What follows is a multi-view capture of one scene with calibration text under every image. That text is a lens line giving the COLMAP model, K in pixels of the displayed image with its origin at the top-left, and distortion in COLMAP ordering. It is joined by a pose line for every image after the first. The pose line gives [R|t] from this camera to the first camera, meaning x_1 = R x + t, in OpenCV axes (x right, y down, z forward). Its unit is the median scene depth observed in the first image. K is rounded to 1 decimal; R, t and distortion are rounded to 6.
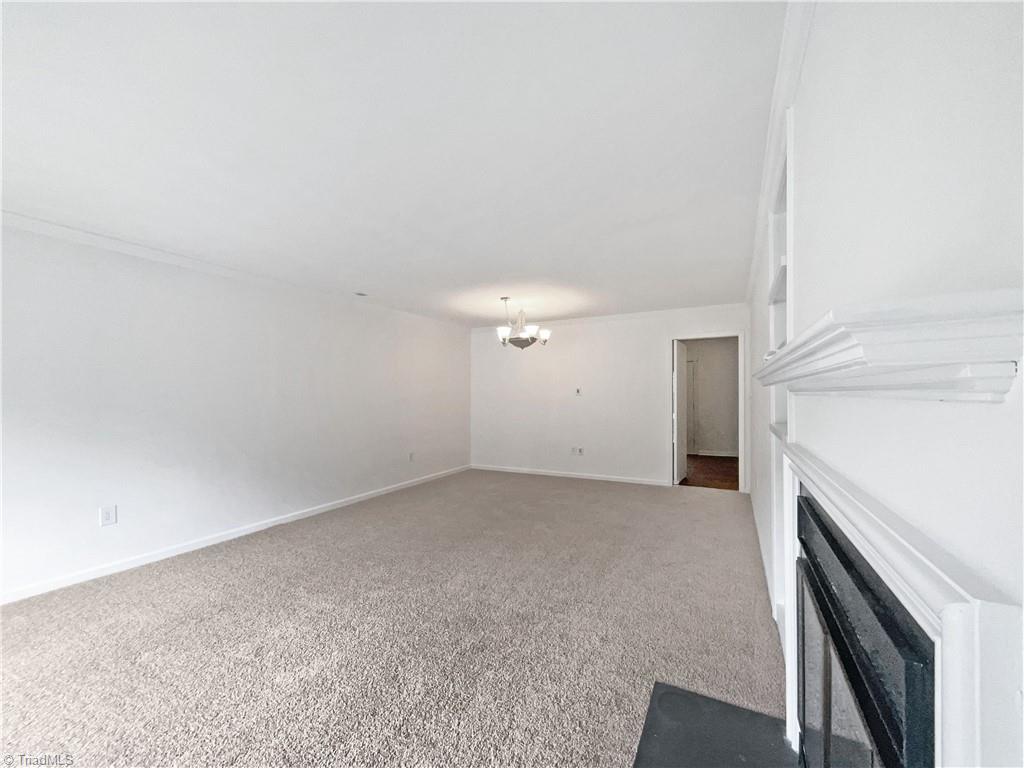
lens RADIAL K [[425.1, 0, 505.4], [0, 425.1, 385.0], [0, 0, 1]] dist [-0.000204, 0.000105]
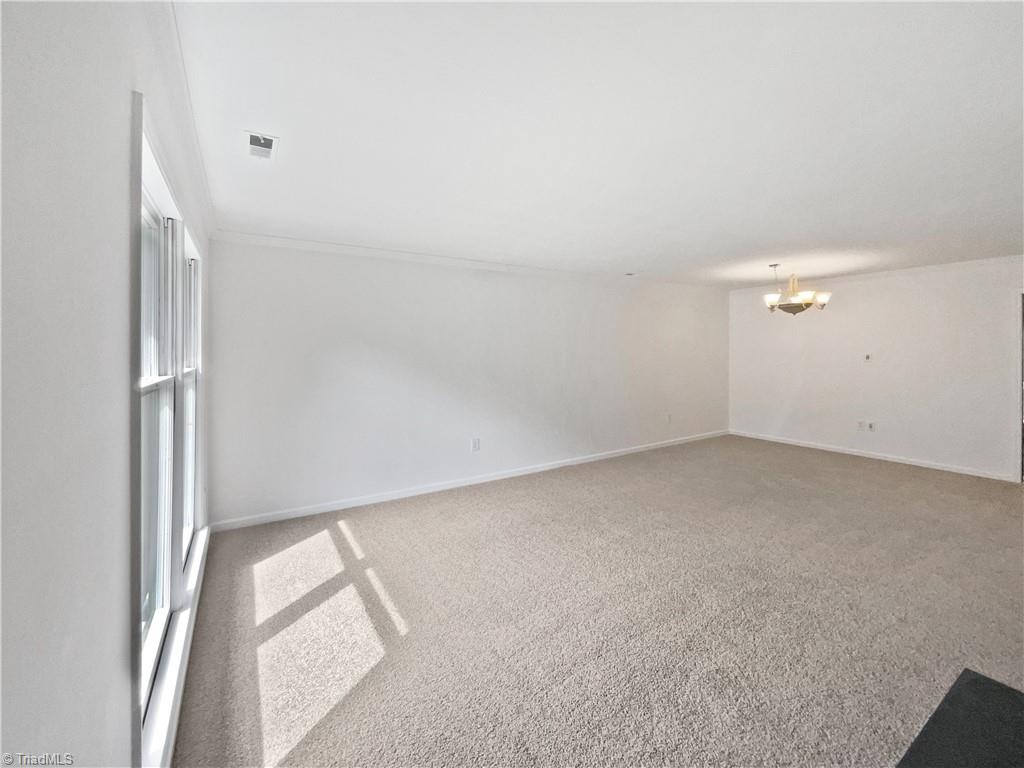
lens RADIAL K [[439.1, 0, 522.6], [0, 439.1, 343.3], [0, 0, 1]] dist [0.000668, -0.006391]
pose [[0.880879, -0.005803, -0.473306, -0.055455], [0.009061, 0.999948, 0.004603, -0.054601], [0.473255, -0.008343, 0.880886, -0.269029]]
